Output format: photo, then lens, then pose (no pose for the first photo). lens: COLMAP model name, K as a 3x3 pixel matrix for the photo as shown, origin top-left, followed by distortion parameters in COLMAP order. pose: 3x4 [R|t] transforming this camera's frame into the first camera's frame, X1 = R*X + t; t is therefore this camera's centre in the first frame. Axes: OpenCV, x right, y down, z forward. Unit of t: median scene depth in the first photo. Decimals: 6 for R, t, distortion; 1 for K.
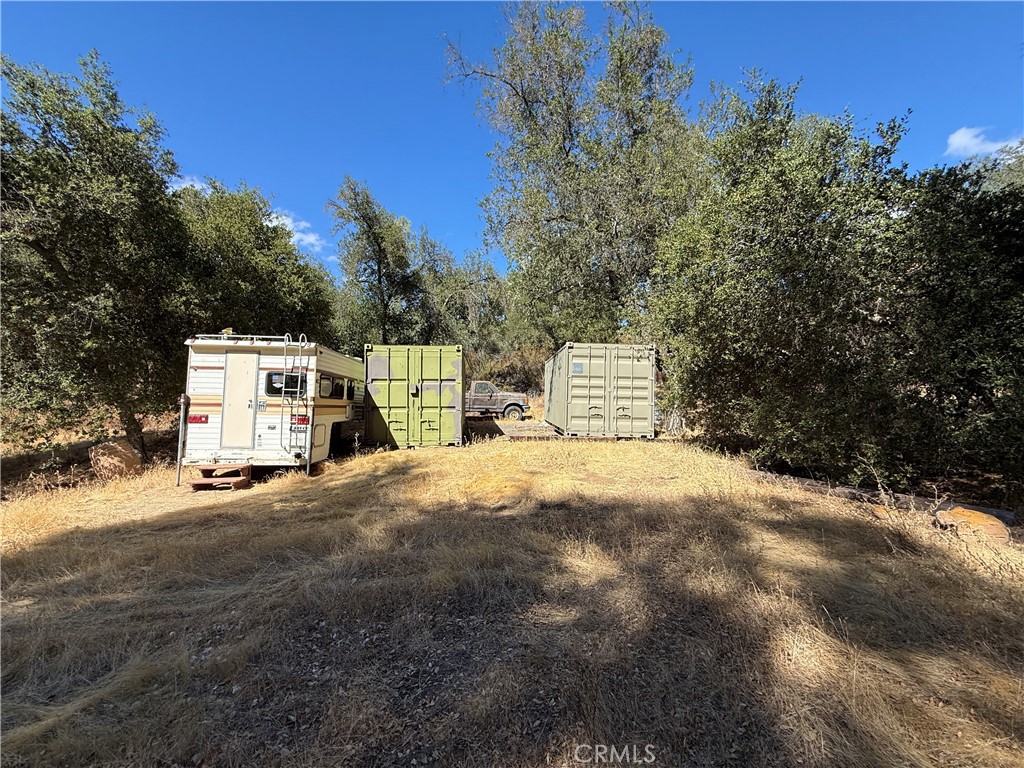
lens RADIAL K [[408.9, 0, 512.2], [0, 408.9, 384.8], [0, 0, 1]] dist [0.001448, 0.000164]
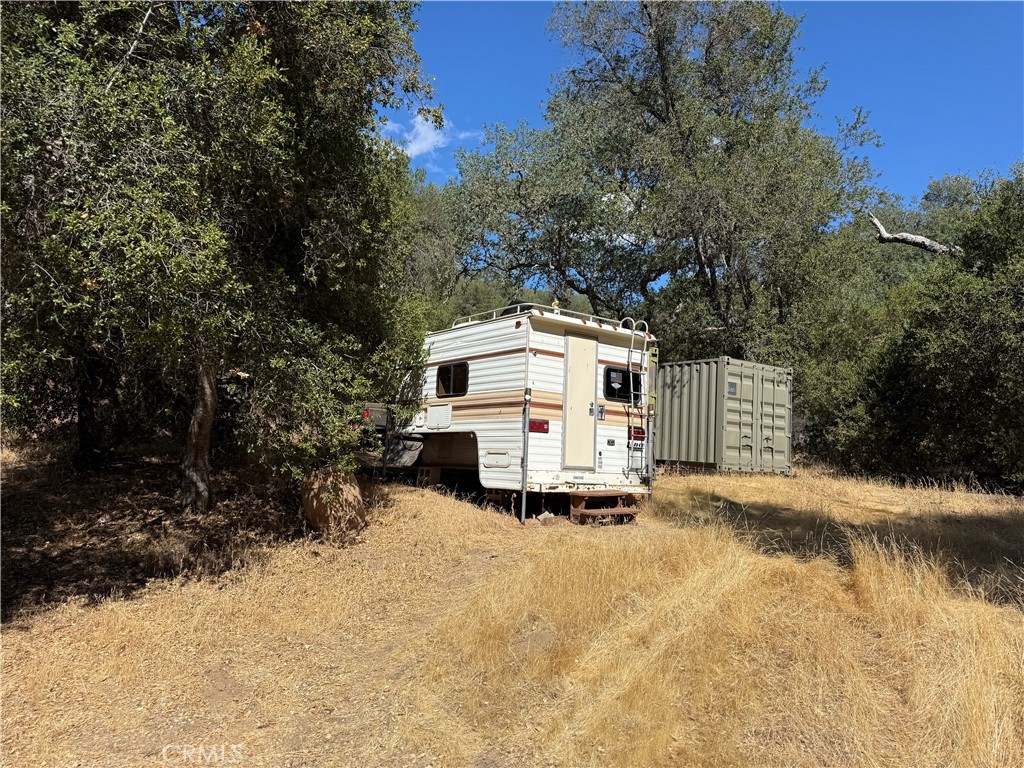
lens RADIAL K [[719.4, 0, 511.3], [0, 719.4, 384.3], [0, 0, 1]] dist [0.014570, -0.015619]
pose [[0.840892, 0.080246, 0.535220, -1.425767], [-0.061633, 0.996712, -0.052607, 0.078643], [-0.537681, 0.011250, 0.843073, 0.005921]]
